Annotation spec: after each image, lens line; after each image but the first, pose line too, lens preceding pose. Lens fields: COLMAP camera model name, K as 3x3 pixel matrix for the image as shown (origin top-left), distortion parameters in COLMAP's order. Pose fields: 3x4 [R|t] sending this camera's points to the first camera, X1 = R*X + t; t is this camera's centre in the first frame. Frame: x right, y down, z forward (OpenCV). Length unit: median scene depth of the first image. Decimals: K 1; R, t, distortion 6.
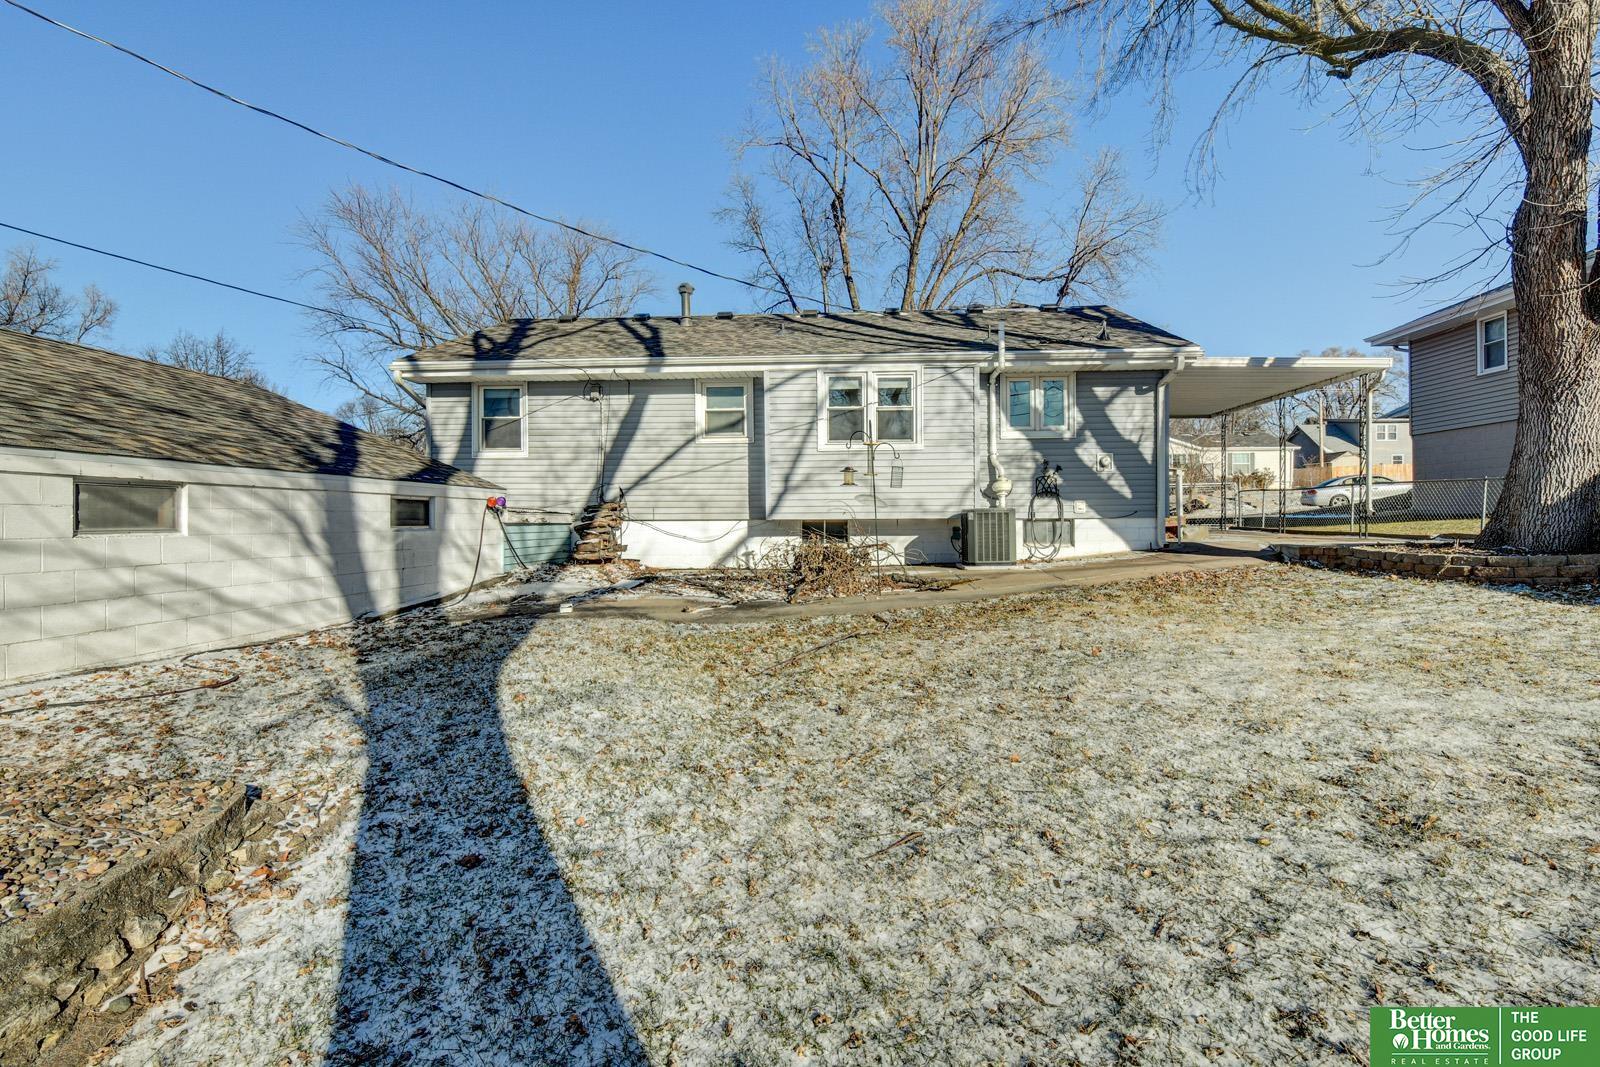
lens RADIAL K [[752.0, 0, 801.4], [0, 752.0, 541.1], [0, 0, 1]] dist [-0.010808, -0.000797]
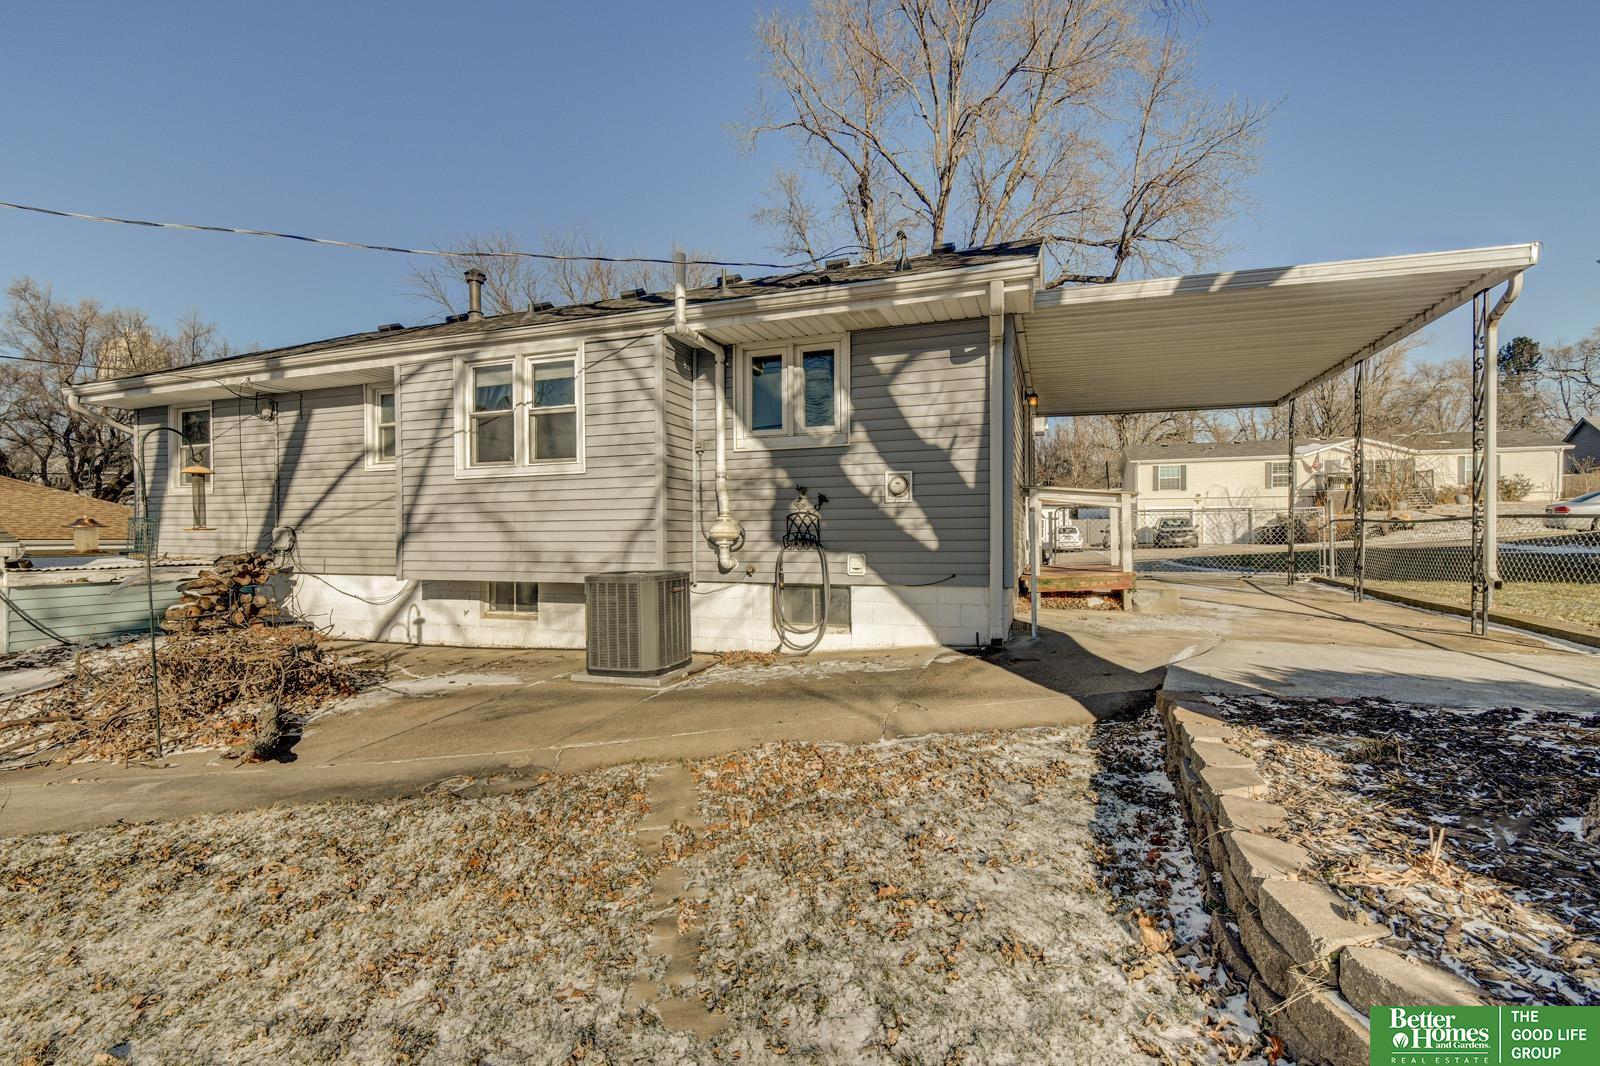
lens RADIAL K [[703.1, 0, 805.7], [0, 703.1, 531.7], [0, 0, 1]] dist [-0.003450, -0.000468]
pose [[0.958560, 0.000582, -0.284891, 0.492790], [-0.007841, 0.999673, -0.024339, -0.057838], [0.284784, 0.025564, 0.958251, 0.475621]]
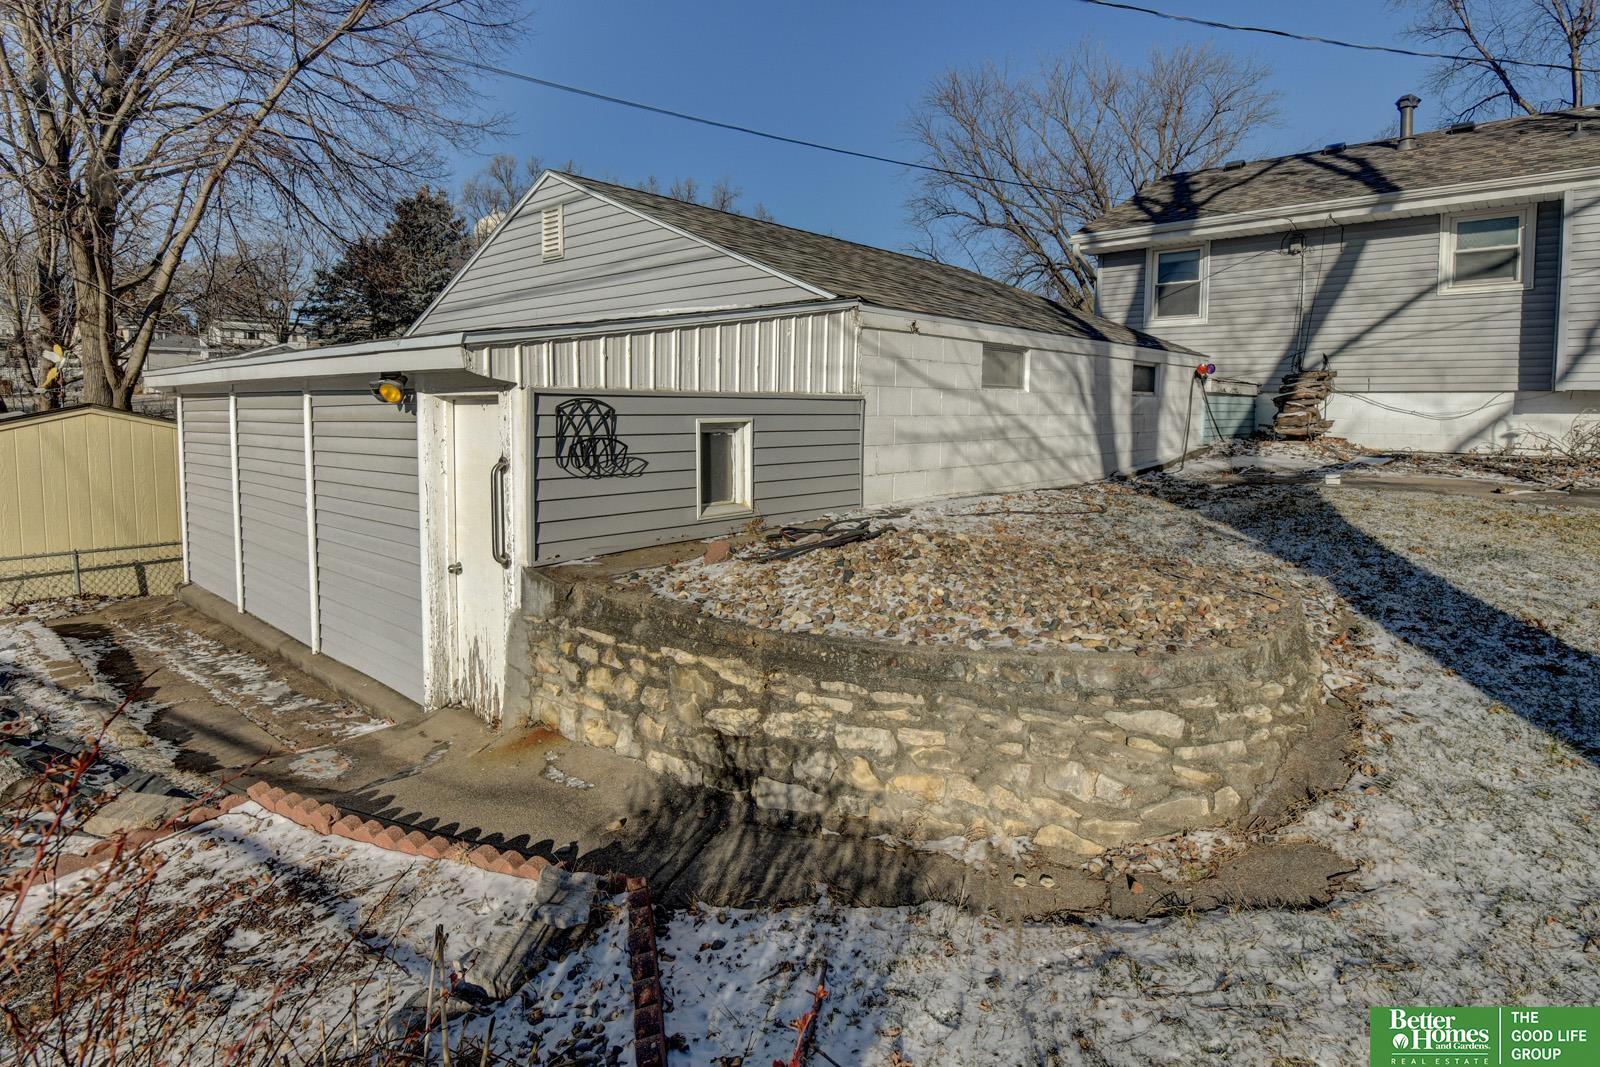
lens RADIAL K [[844.4, 0, 810.0], [0, 844.4, 462.4], [0, 0, 1]] dist [-0.026357, -0.003172]
pose [[0.772451, 0.046262, -0.633387, -0.085880], [-0.020702, 0.998647, 0.047694, 0.019386], [0.634737, -0.023729, 0.772364, -0.106935]]
